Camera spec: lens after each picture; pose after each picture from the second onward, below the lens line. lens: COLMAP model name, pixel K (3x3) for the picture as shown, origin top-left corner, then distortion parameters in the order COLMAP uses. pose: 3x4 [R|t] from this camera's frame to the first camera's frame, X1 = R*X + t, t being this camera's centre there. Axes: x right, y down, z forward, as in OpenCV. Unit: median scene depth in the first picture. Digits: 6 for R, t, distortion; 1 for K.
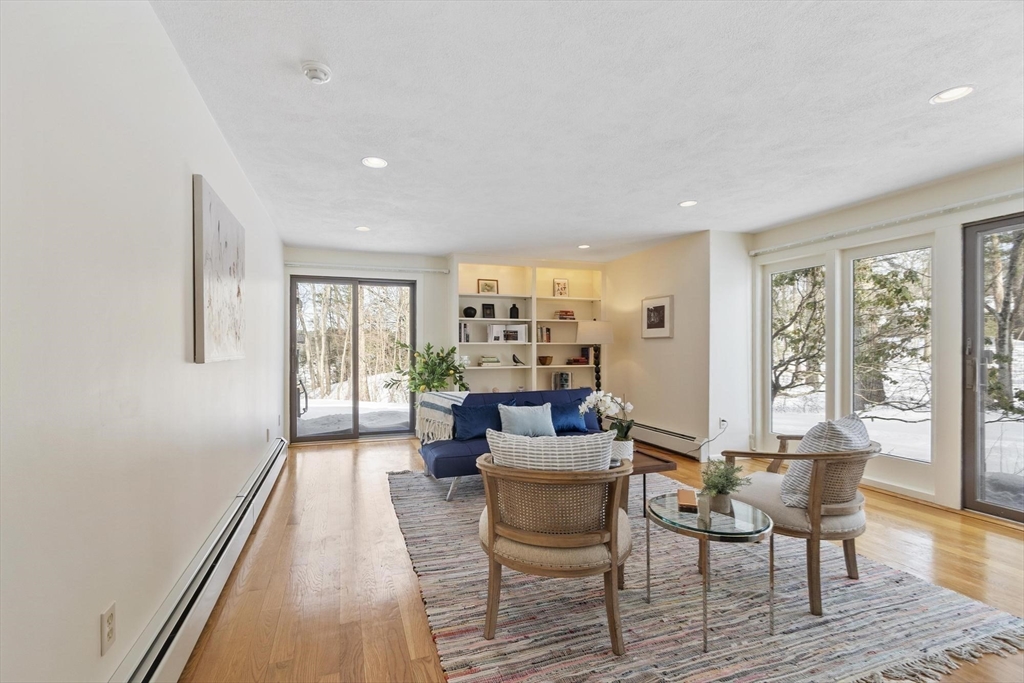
lens RADIAL K [[457.9, 0, 509.0], [0, 457.9, 345.6], [0, 0, 1]] dist [0.034577, 0.000862]
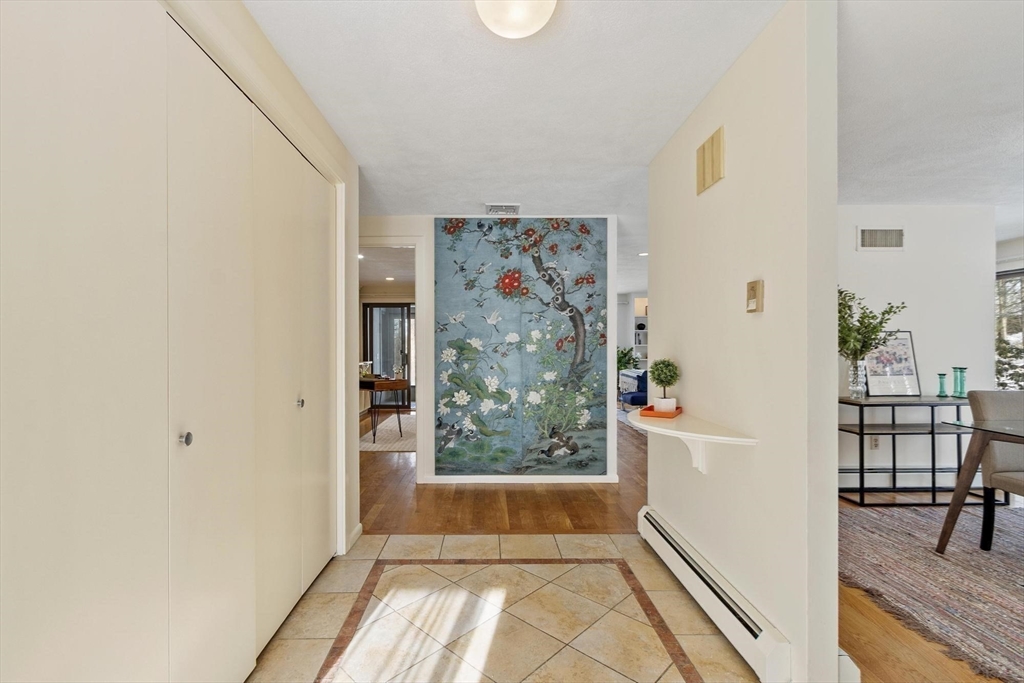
lens RADIAL K [[457.9, 0, 511.1], [0, 457.9, 344.3], [0, 0, 1]] dist [0.034577, 0.000862]
pose [[0.948076, 0.001040, -0.318043, -0.001863], [-0.000714, 0.999999, 0.001141, -0.009777], [0.318044, -0.000855, 0.948076, -0.791121]]
